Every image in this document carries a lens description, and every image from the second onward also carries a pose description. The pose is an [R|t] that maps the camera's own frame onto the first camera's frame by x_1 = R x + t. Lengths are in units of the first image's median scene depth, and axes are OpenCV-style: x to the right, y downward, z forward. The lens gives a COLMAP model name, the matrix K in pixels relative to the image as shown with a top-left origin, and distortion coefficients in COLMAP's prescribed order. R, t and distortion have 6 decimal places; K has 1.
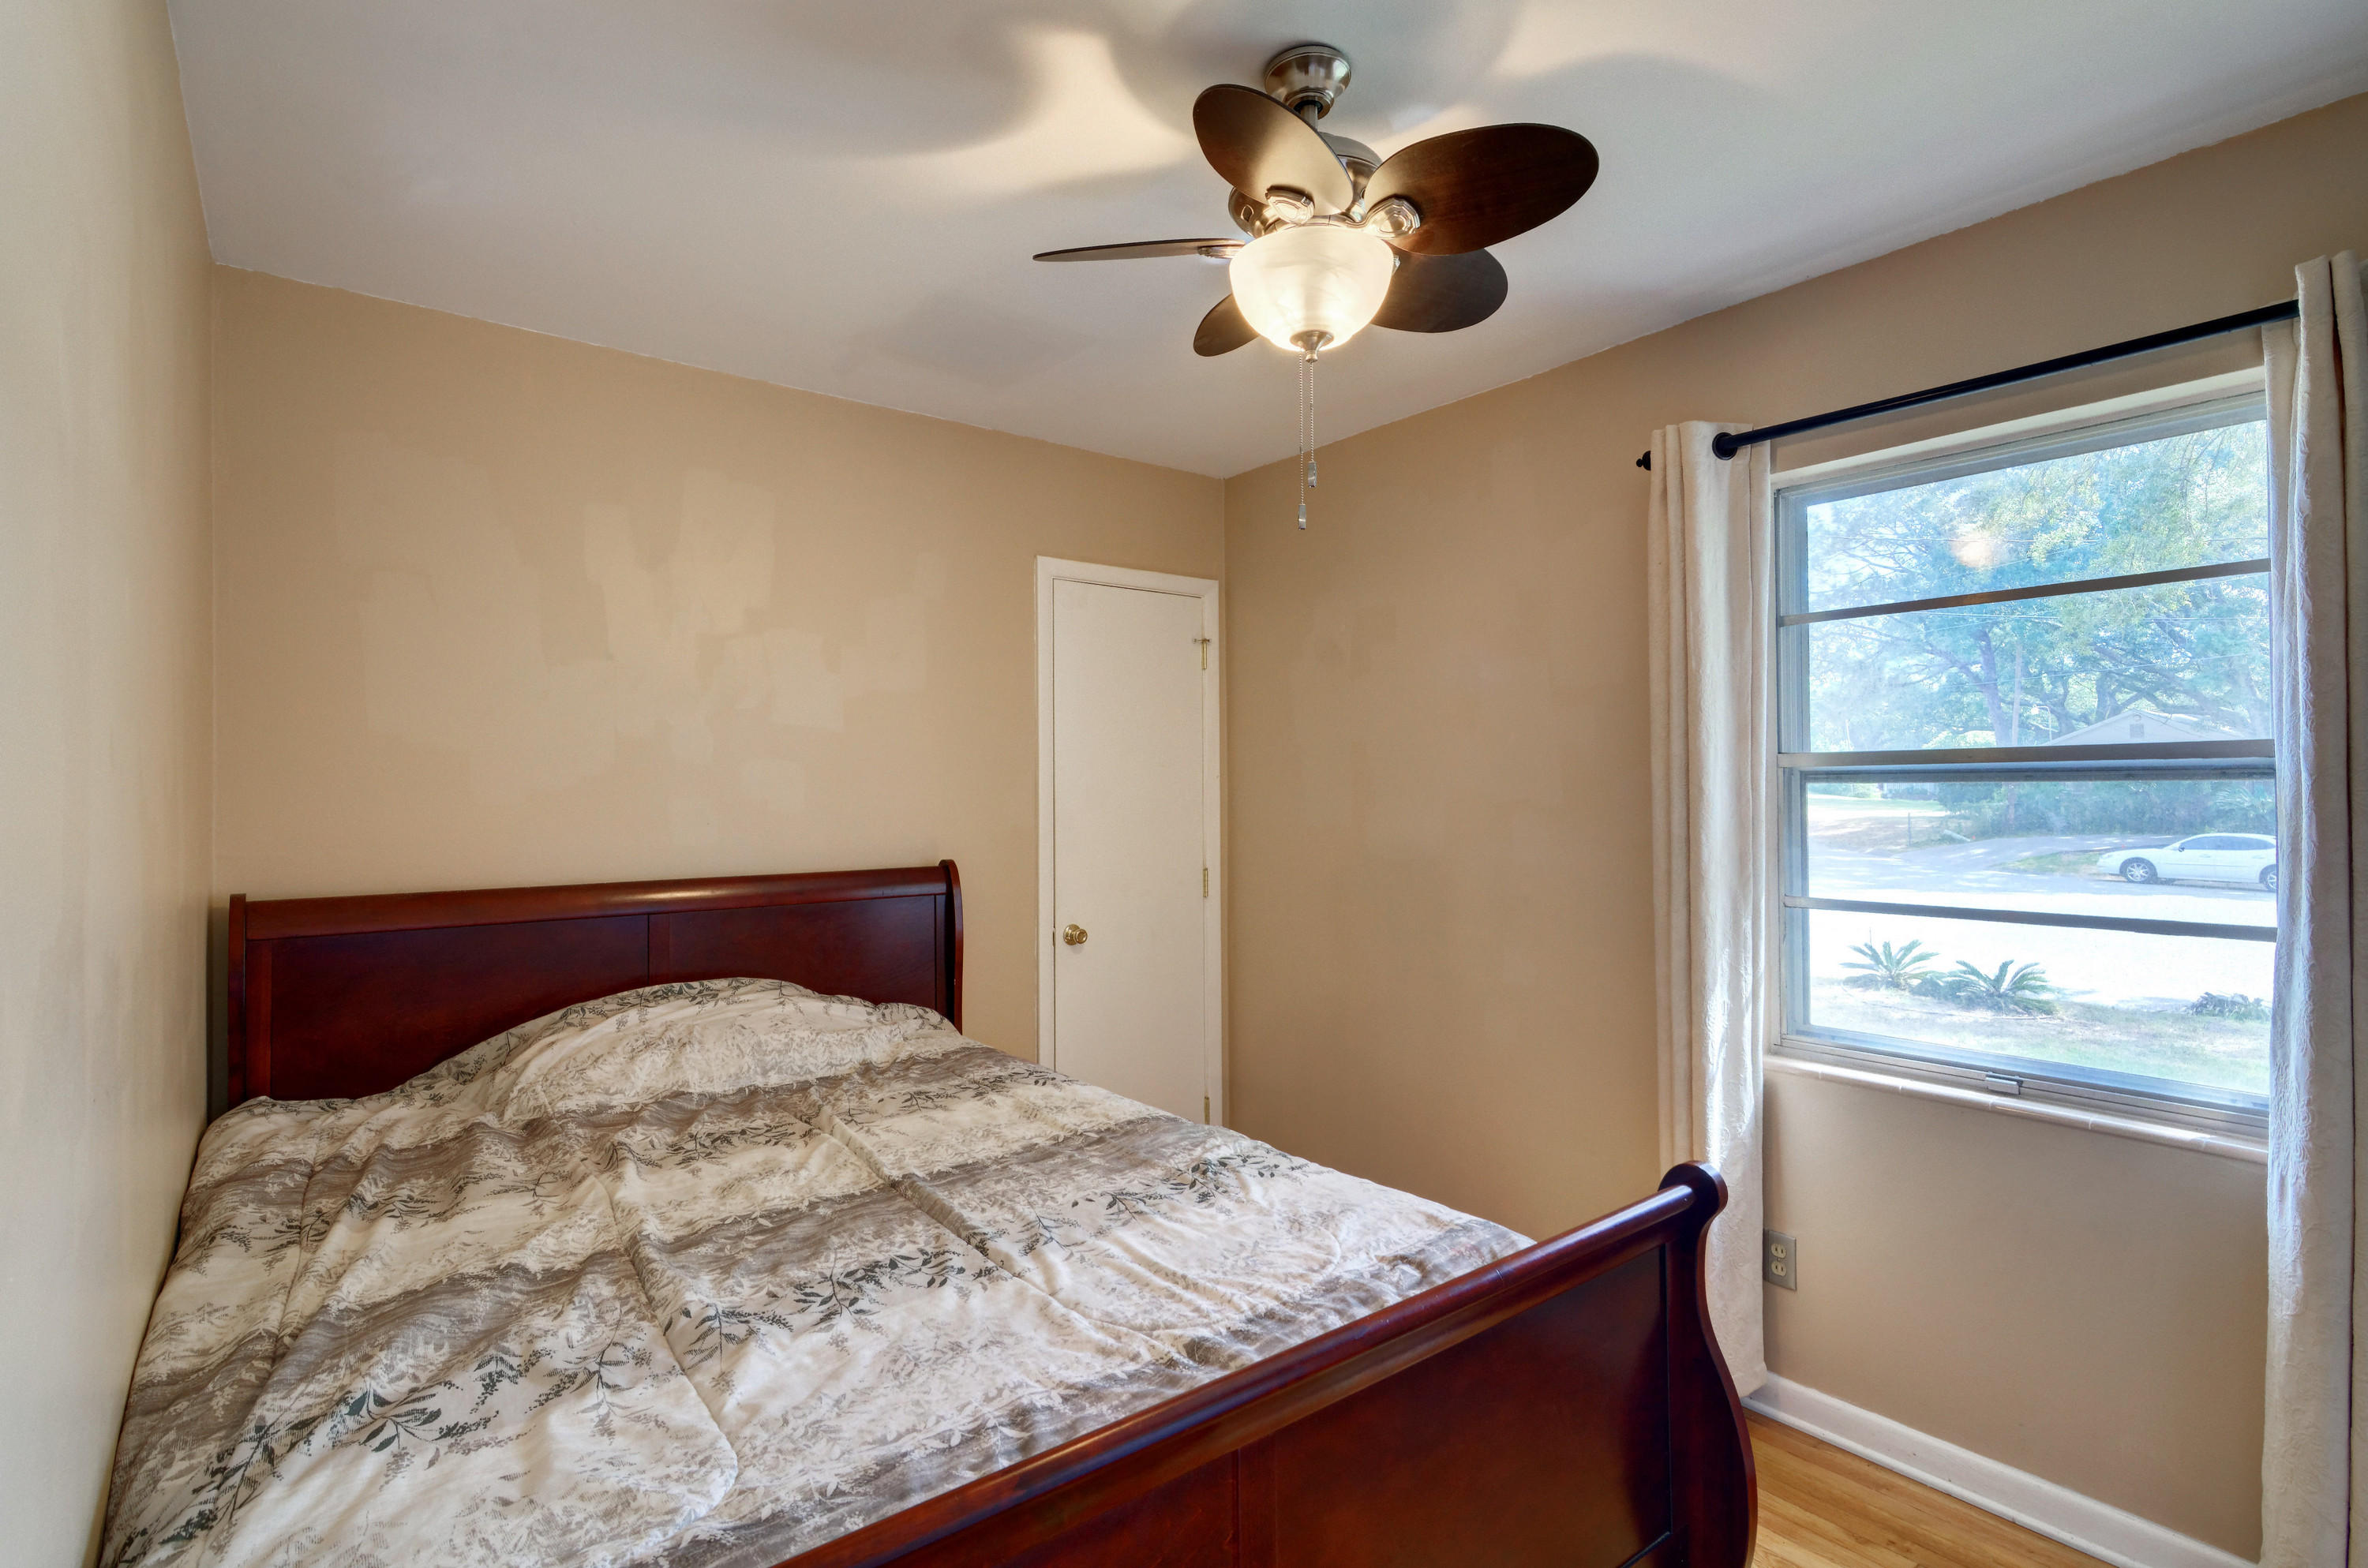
lens RADIAL K [[1129.2, 0, 1169.3], [0, 1129.2, 780.2], [0, 0, 1]] dist [0.023885, -0.000365]
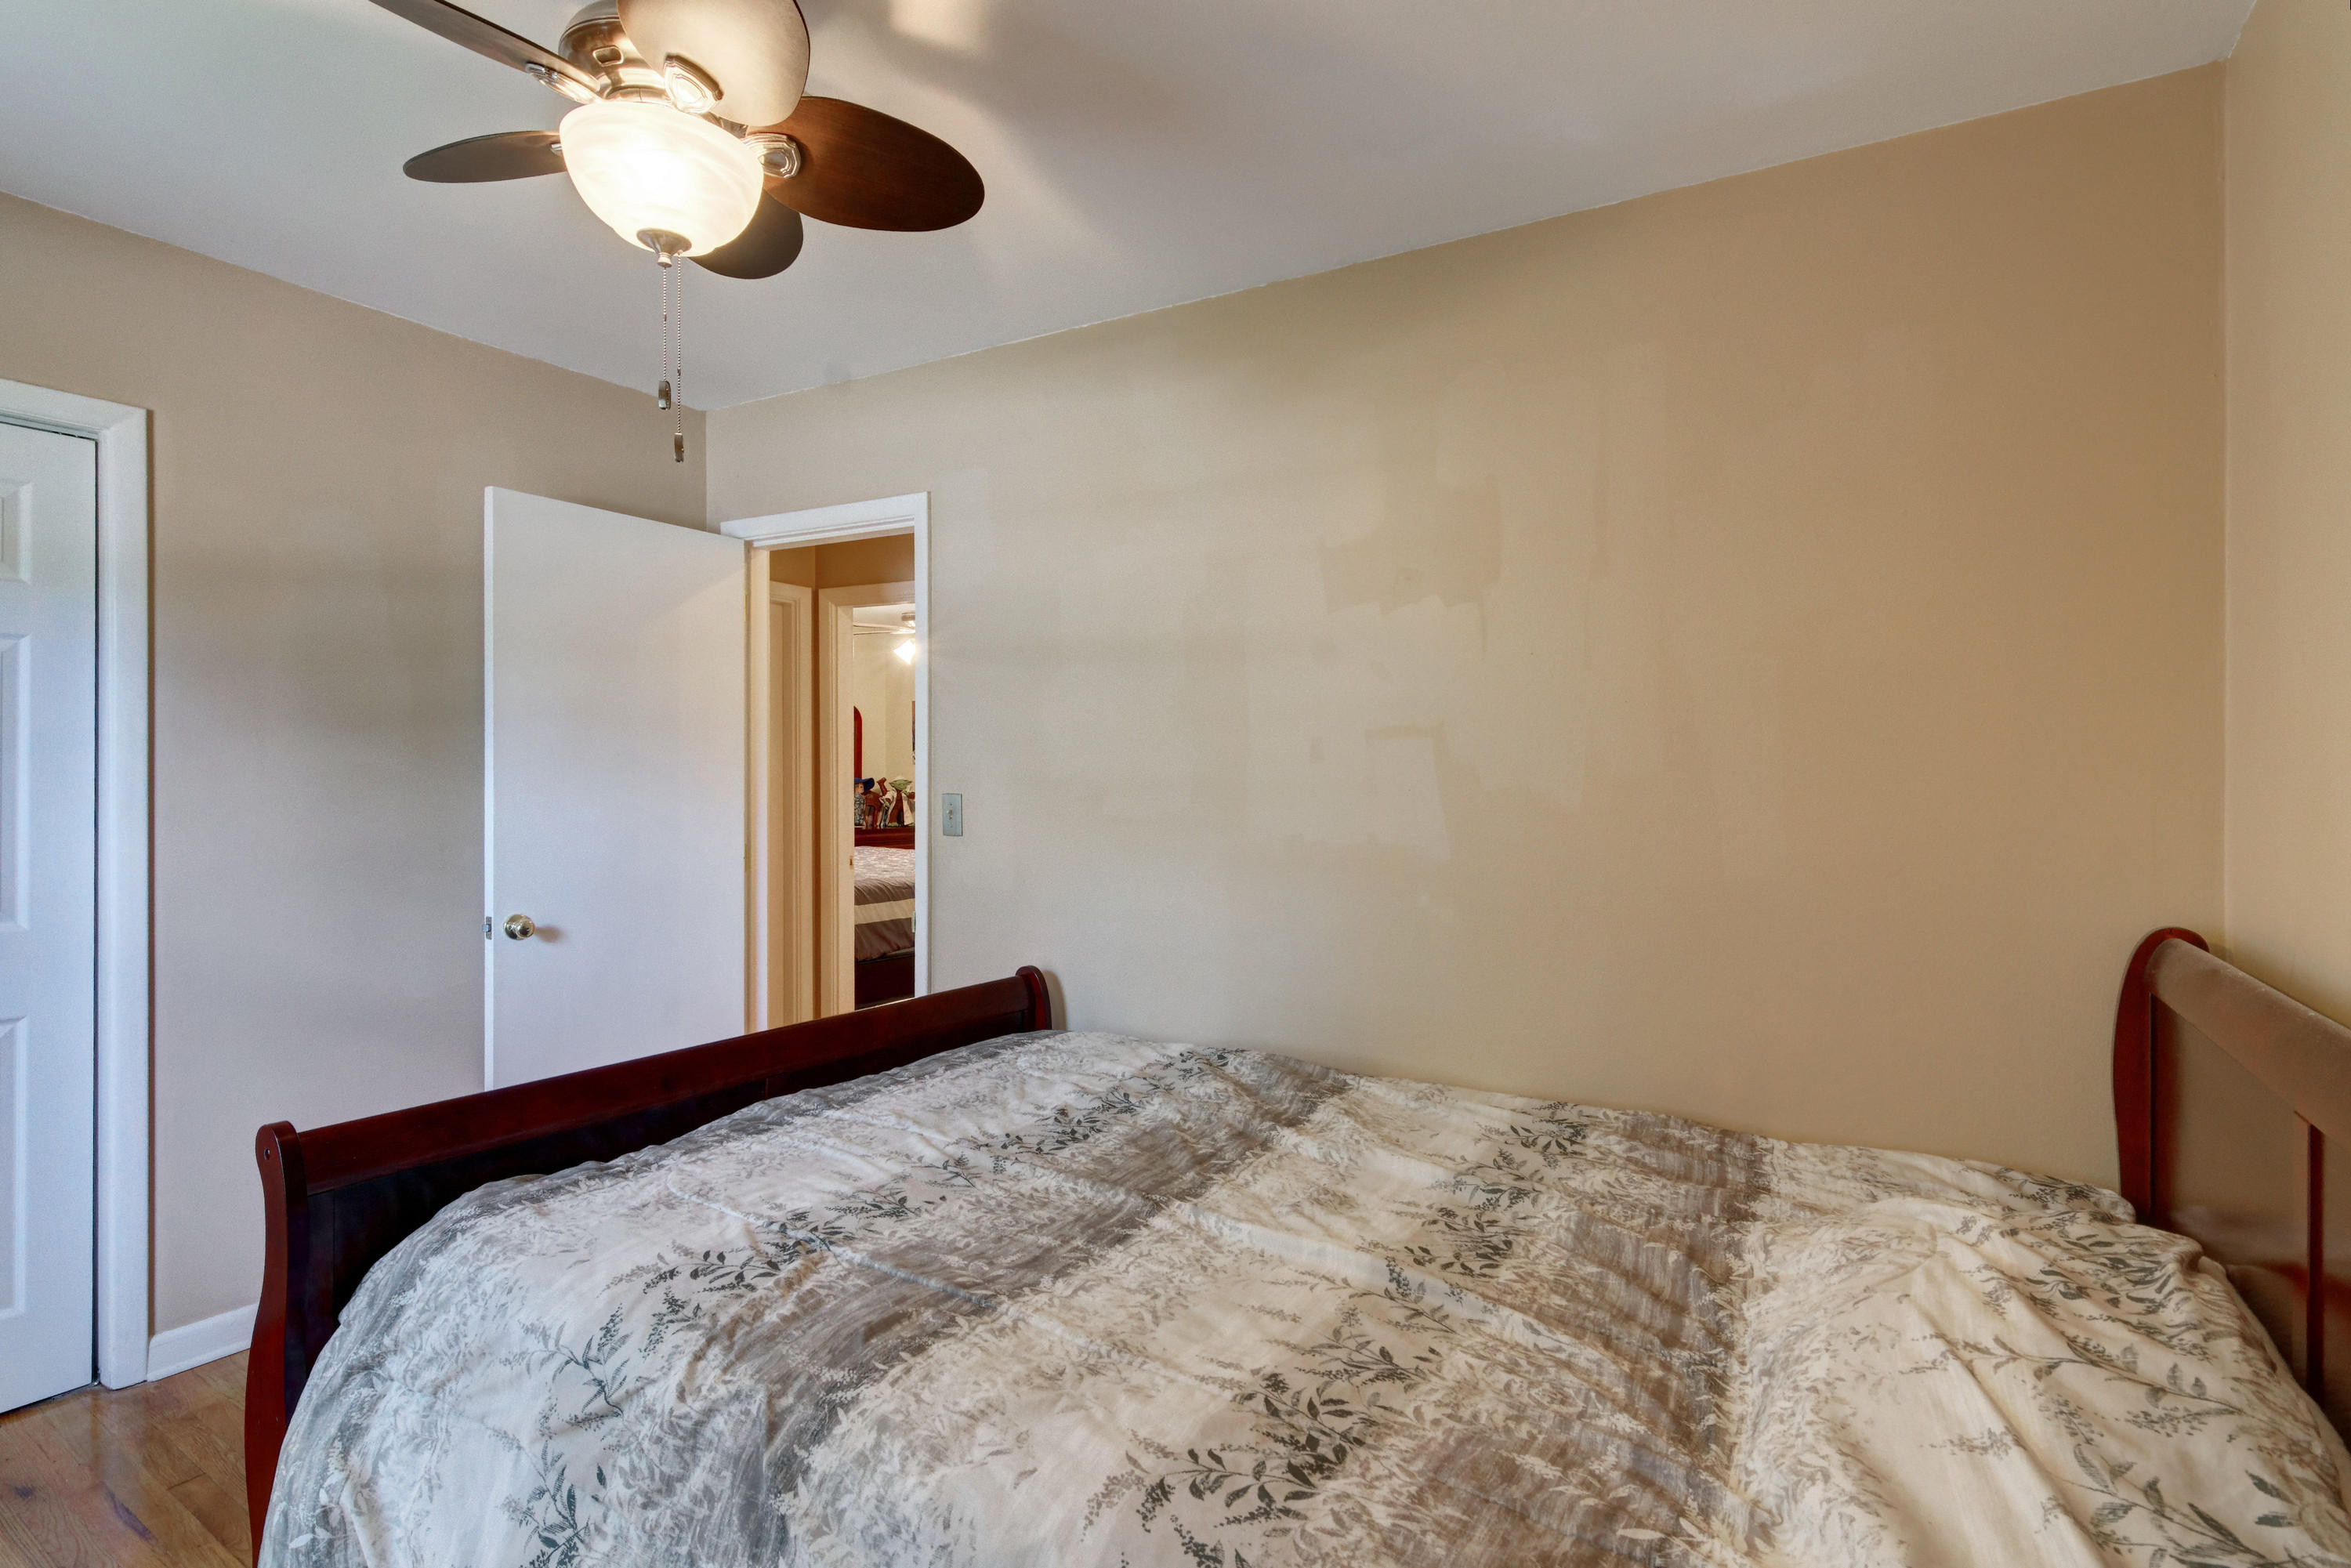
lens RADIAL K [[1142.8, 0, 1175.7], [0, 1142.8, 745.1], [0, 0, 1]] dist [0.001228, -0.000145]
pose [[-0.939430, -0.023646, -0.341924, 0.066929], [-0.017369, 0.999620, -0.021410, 0.011343], [0.342301, -0.014174, -0.939484, 1.880336]]
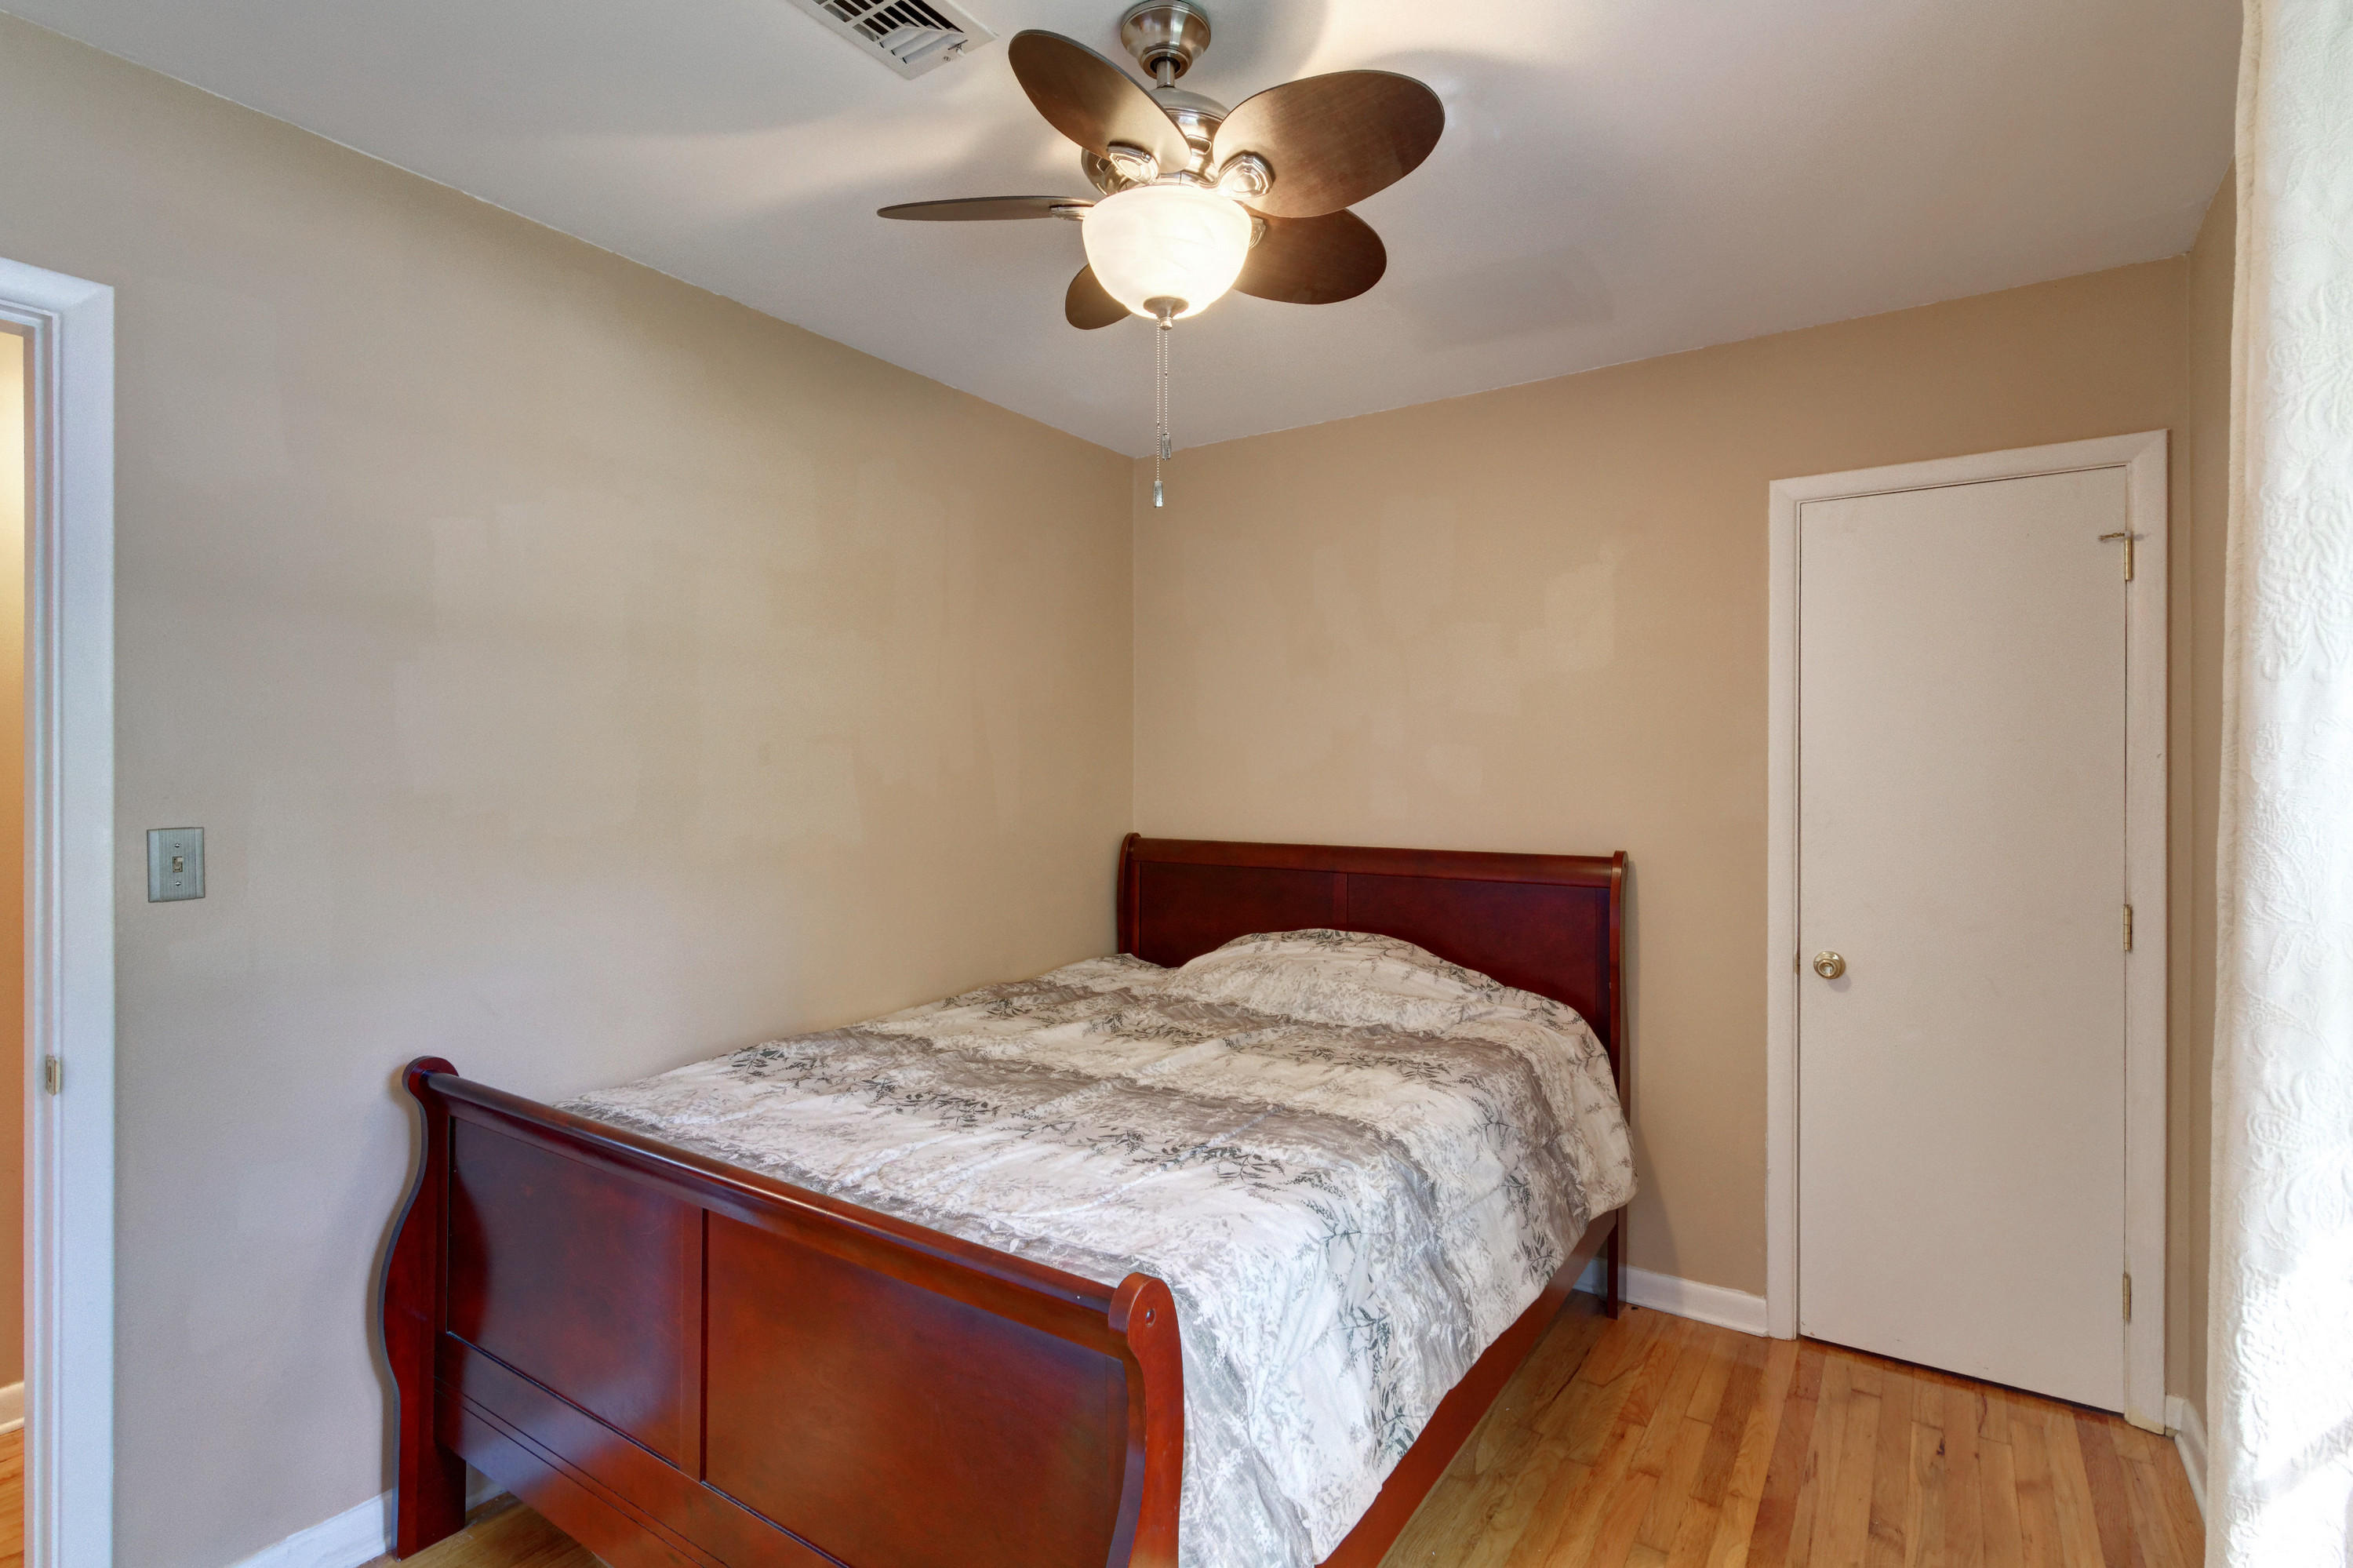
lens RADIAL K [[1122.2, 0, 1161.9], [0, 1122.2, 780.2], [0, 0, 1]] dist [0.023885, -0.000365]
pose [[0.305191, 0.010506, -0.952233, 0.993308], [0.004546, 0.999912, 0.012490, 0.000756], [0.952280, -0.008141, 0.305116, 0.672665]]
